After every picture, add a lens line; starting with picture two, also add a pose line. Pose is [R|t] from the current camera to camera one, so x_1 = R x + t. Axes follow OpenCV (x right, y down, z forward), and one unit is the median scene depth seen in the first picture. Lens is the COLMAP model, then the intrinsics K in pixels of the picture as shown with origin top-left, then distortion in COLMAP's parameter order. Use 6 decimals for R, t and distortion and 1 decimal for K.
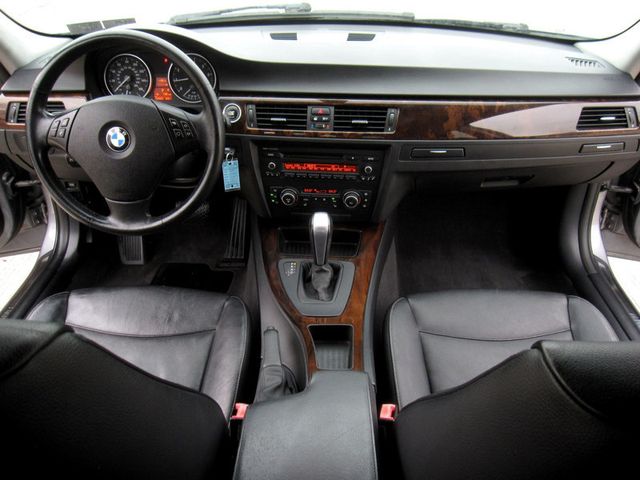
lens RADIAL K [[528.4, 0, 329.5], [0, 528.4, 237.0], [0, 0, 1]] dist [-0.102965, 0.095222]
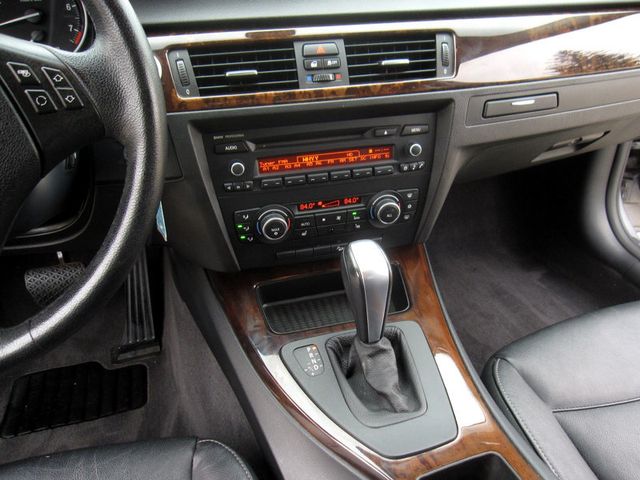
lens RADIAL K [[528.4, 0, 329.5], [0, 528.4, 237.0], [0, 0, 1]] dist [-0.102965, 0.095222]
pose [[0.942536, -0.179781, 0.281612, -0.184370], [0.190959, 0.981518, -0.012526, -0.048989], [-0.274155, 0.065583, 0.959447, 0.507553]]
